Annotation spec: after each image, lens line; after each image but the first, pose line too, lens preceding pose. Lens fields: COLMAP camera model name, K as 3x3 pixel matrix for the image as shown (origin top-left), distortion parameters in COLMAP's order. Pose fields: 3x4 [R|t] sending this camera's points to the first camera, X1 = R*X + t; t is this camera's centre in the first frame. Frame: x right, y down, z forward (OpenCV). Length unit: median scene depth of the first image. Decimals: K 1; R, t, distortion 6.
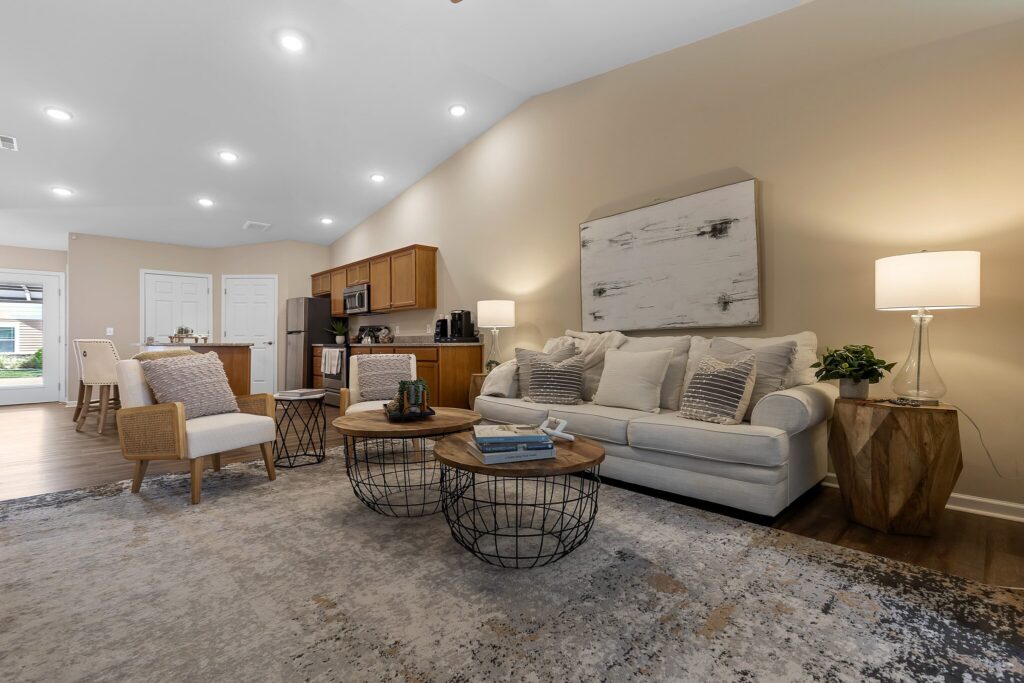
lens RADIAL K [[463.9, 0, 511.0], [0, 463.9, 337.2], [0, 0, 1]] dist [0.003376, 0.000204]
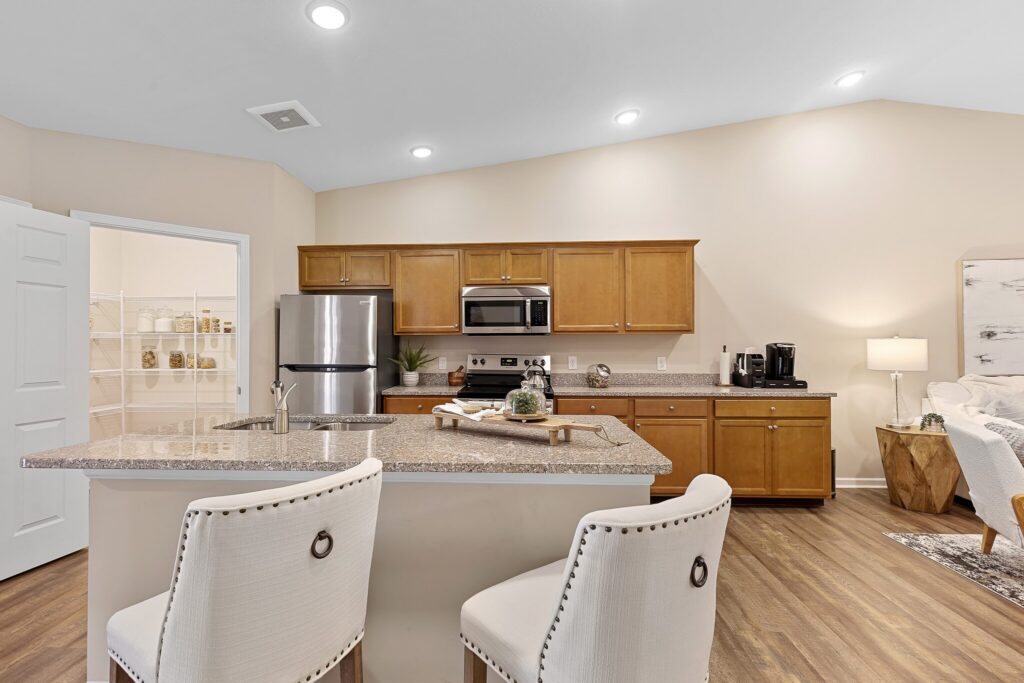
lens RADIAL K [[465.6, 0, 505.7], [0, 465.6, 340.1], [0, 0, 1]] dist [0.004748, 0.000092]
pose [[0.723282, 0.007688, 0.690510, -1.217474], [-0.011441, 0.999934, 0.000850, -0.074974], [-0.690458, -0.008515, 0.723323, 0.986439]]
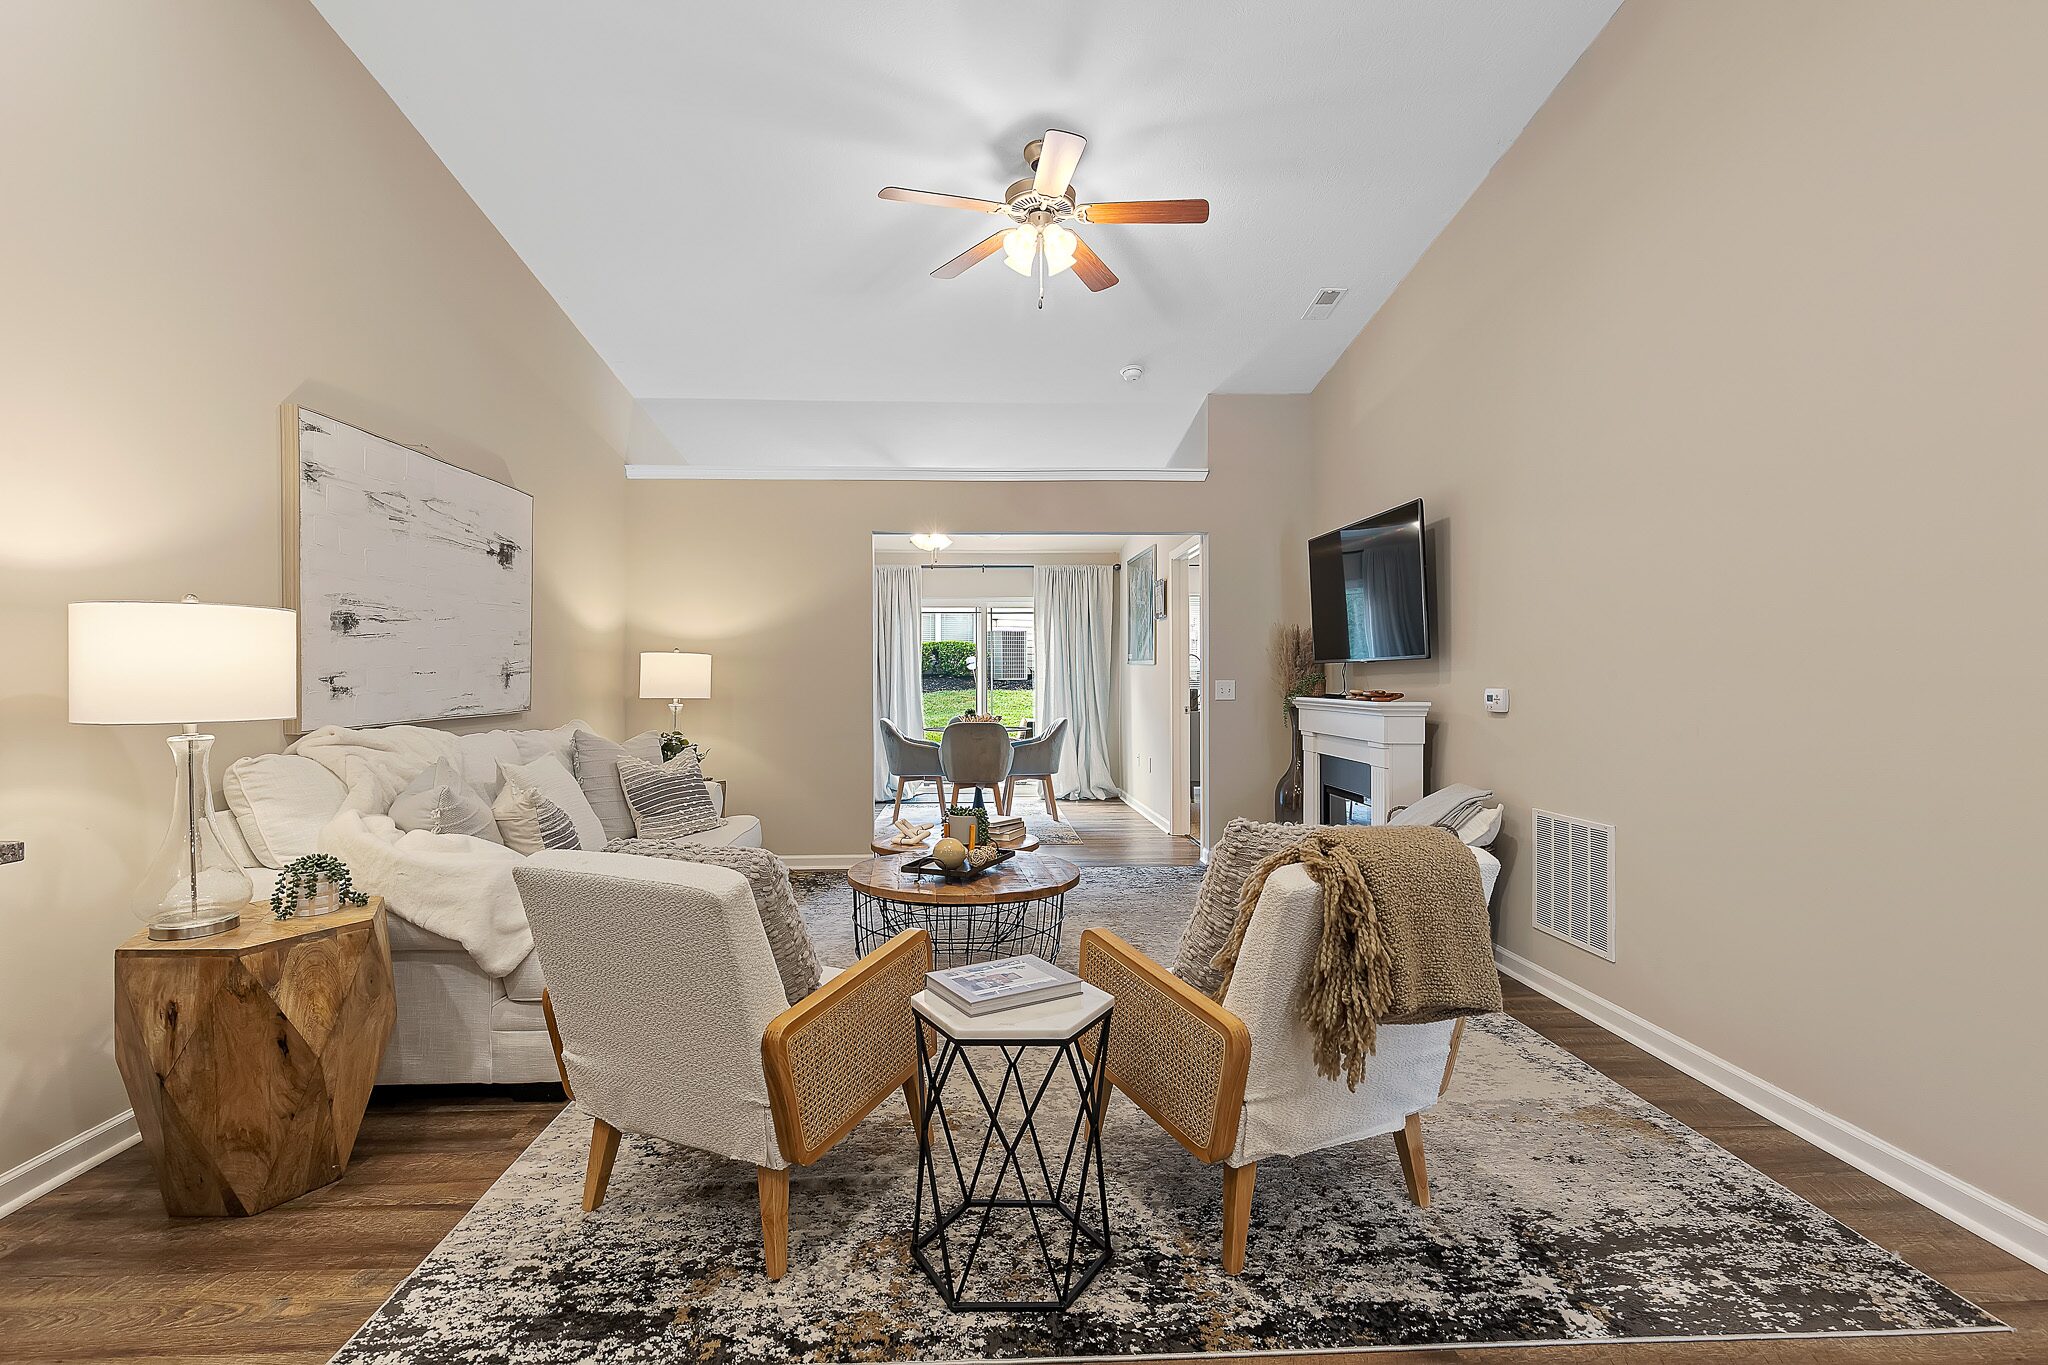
lens RADIAL K [[931.1, 0, 1011.5], [0, 931.1, 679.8], [0, 0, 1]] dist [0.004748, 0.000092]
pose [[-0.752400, 0.008457, 0.658652, -0.697815], [-0.002135, 0.999881, -0.015277, -0.040676], [-0.658703, -0.012900, -0.752292, 1.206446]]
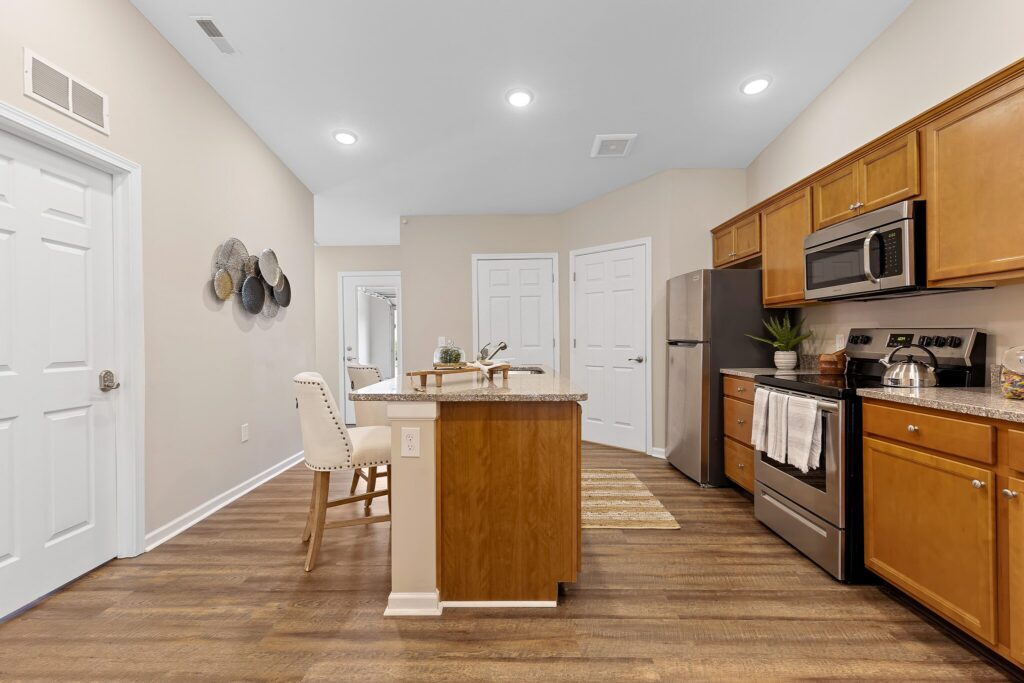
lens RADIAL K [[465.6, 0, 505.7], [0, 465.6, 340.1], [0, 0, 1]] dist [0.004748, 0.000092]
pose [[0.715080, 0.001173, -0.699042, -0.459244], [0.014435, 0.999761, 0.016444, -0.044805], [0.698894, -0.021849, 0.714892, 0.925196]]
